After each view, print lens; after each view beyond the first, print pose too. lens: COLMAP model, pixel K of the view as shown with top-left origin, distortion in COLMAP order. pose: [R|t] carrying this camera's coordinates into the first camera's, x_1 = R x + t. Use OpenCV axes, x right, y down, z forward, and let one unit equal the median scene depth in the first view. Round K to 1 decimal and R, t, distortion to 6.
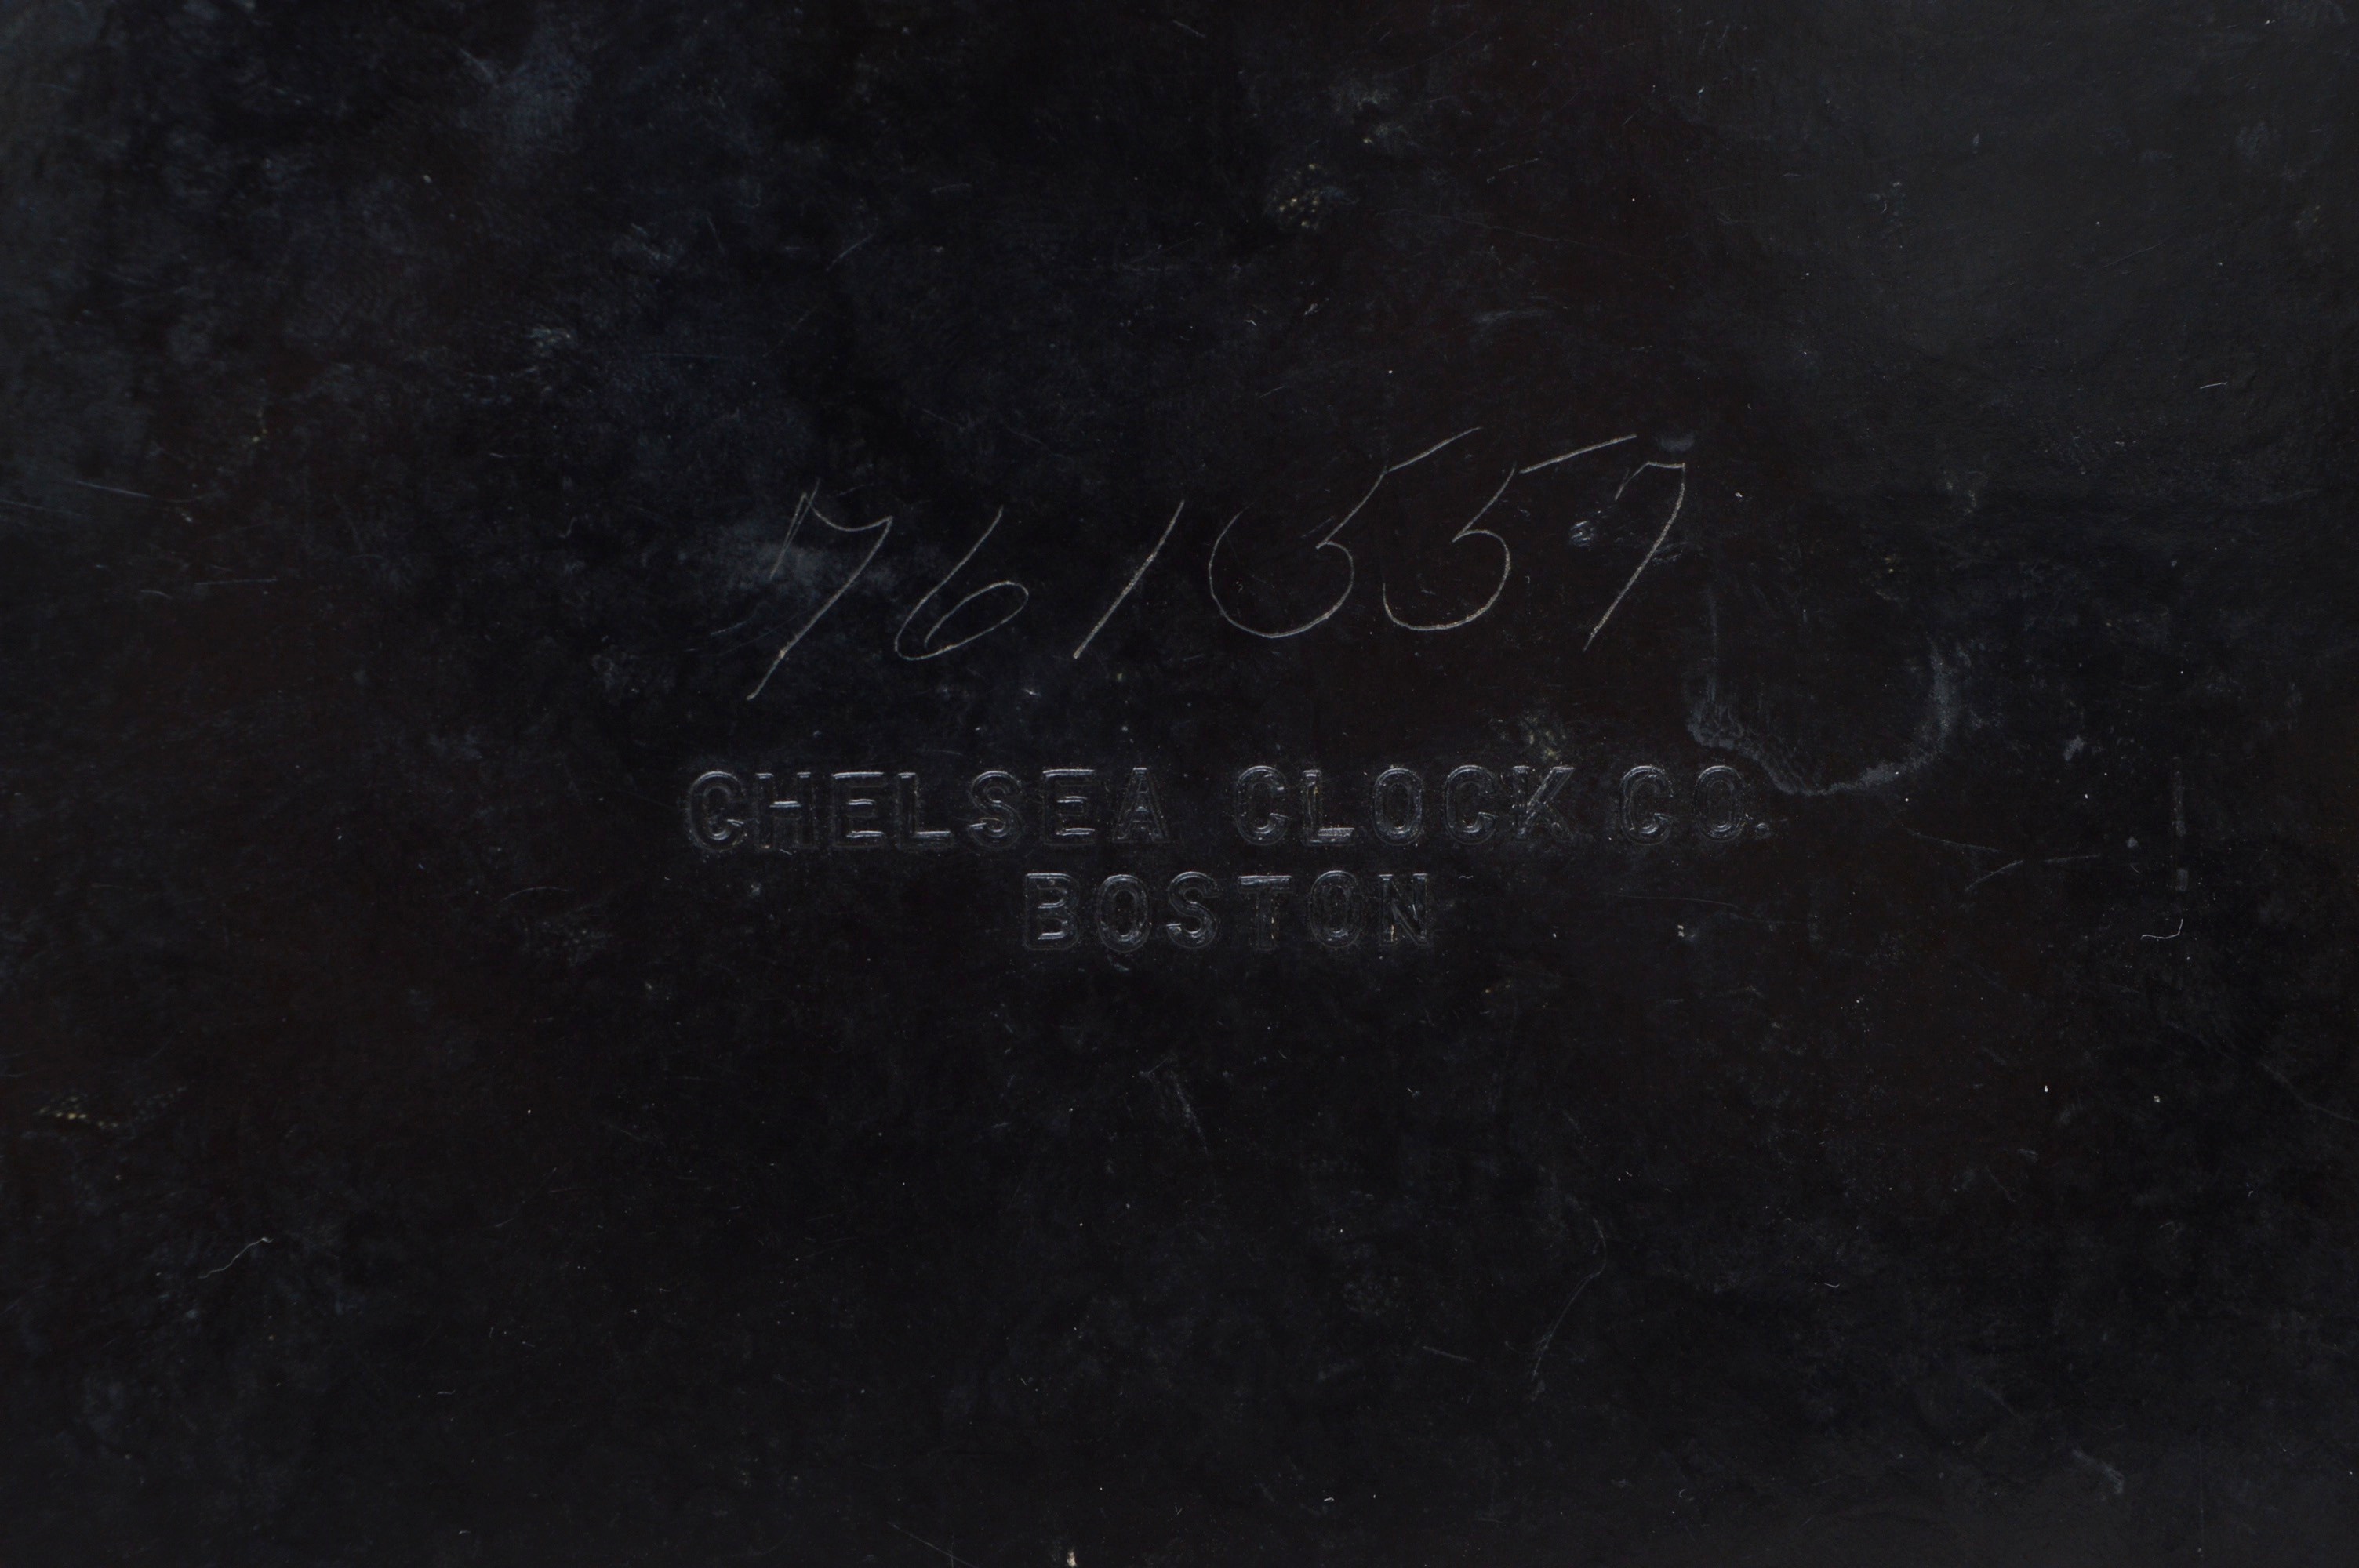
lens RADIAL K [[5665.0, 0, 1179.5], [0, 5665.0, 784.0], [0, 0, 1]] dist [0.109259, -0.760357]
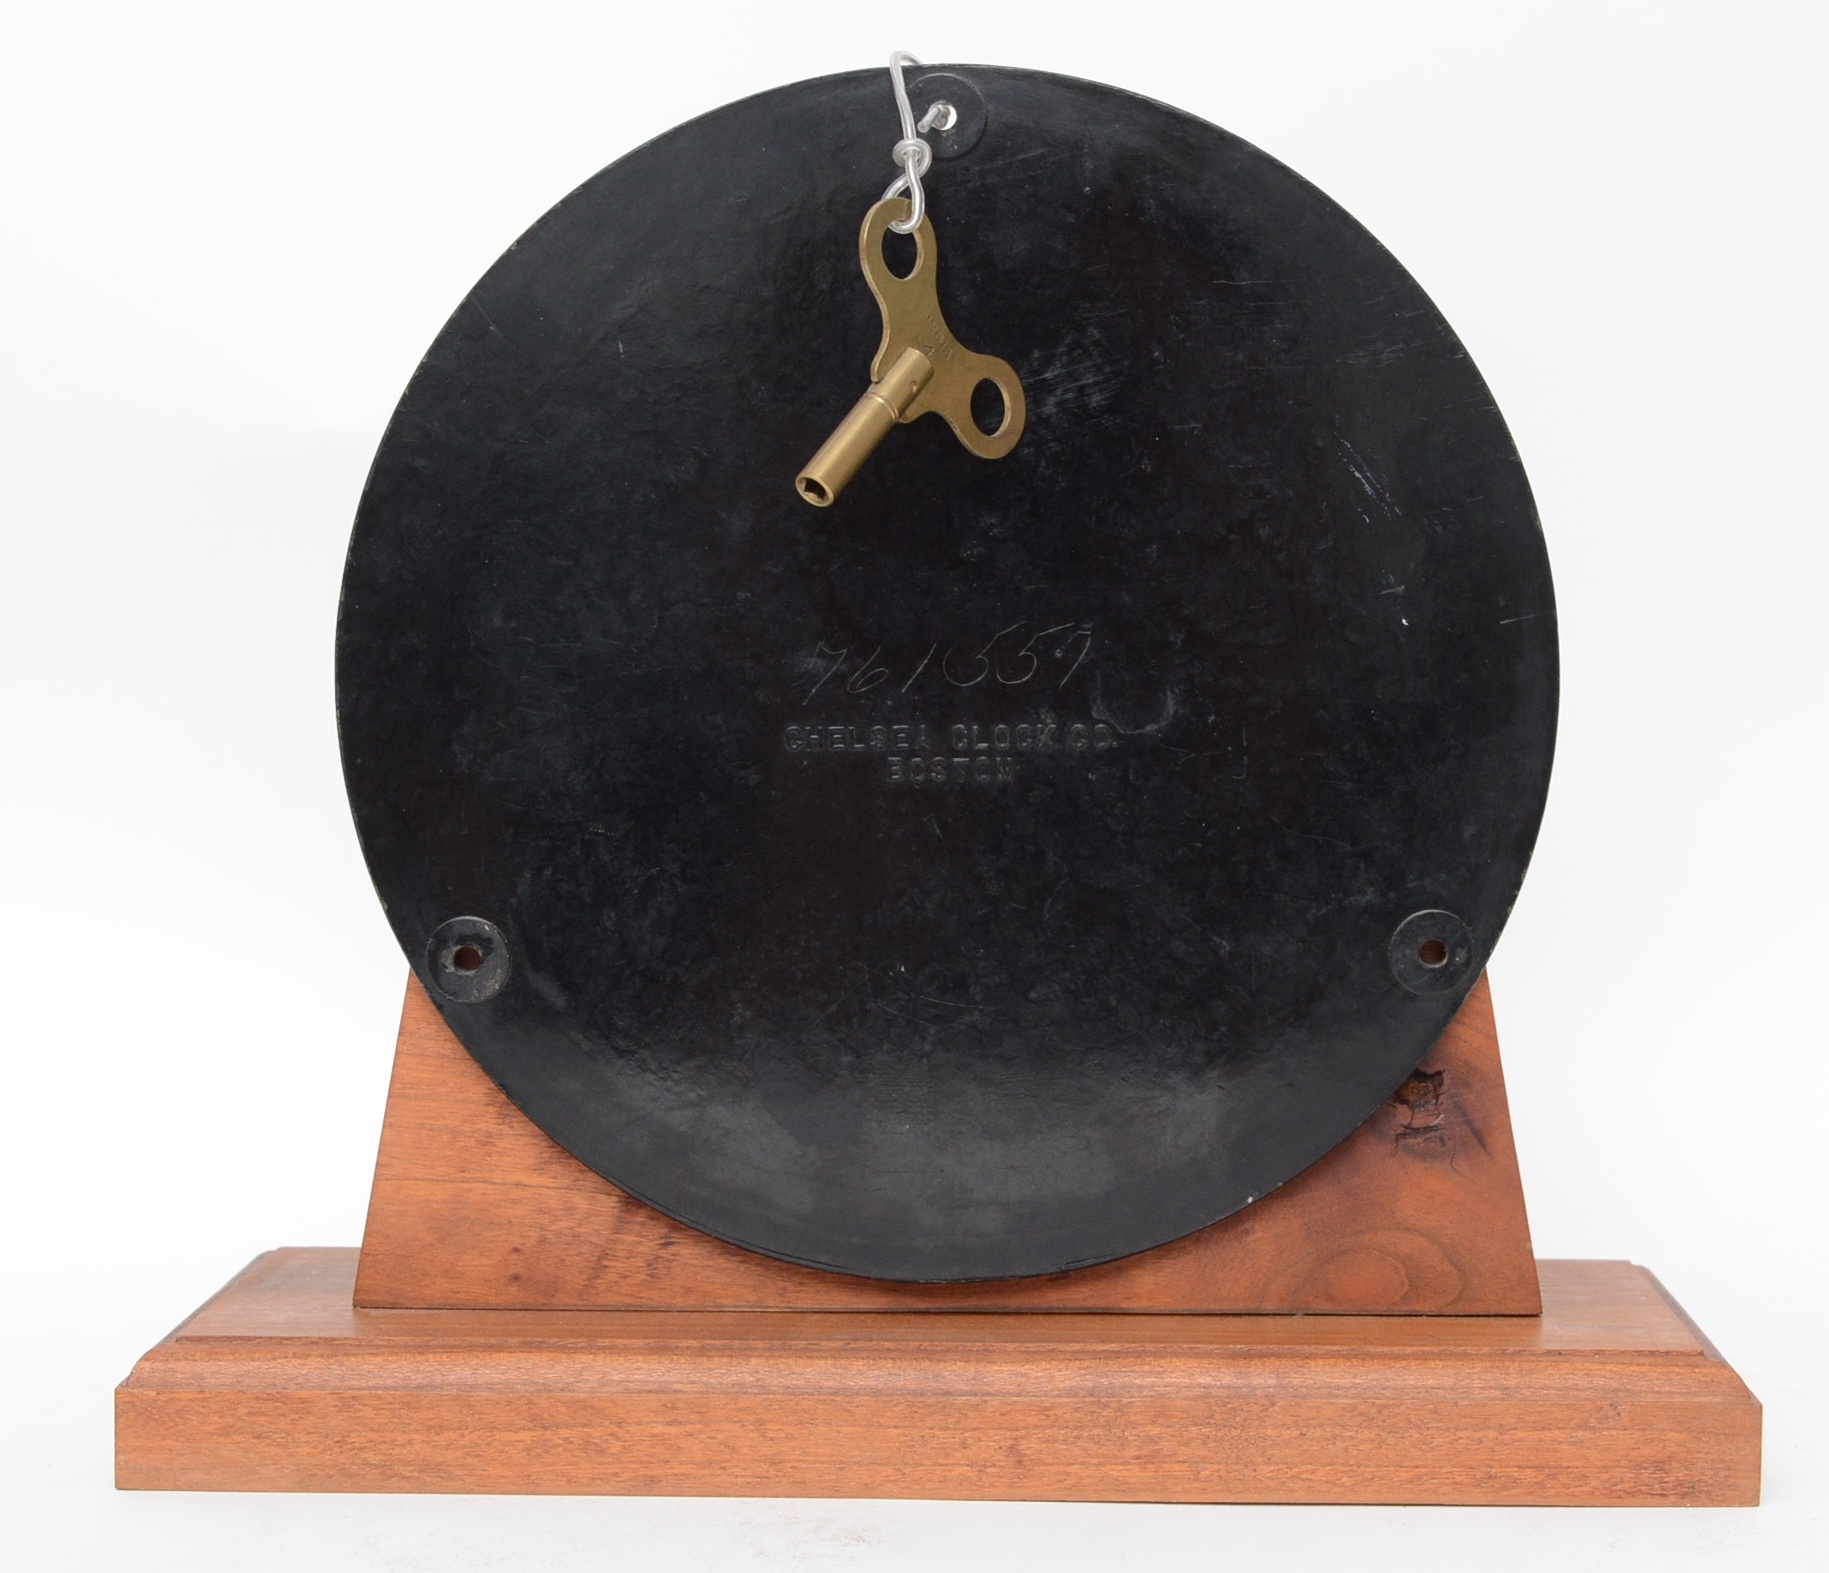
lens RADIAL K [[2786.1, 0, 914.5], [0, 2786.1, 786.5], [0, 0, 1]] dist [0.019539, 0.000855]
pose [[0.999358, -0.000899, -0.035807, 0.045759], [0.001326, 0.999928, 0.011912, 0.013083], [0.035793, -0.011952, 0.999288, -0.604473]]
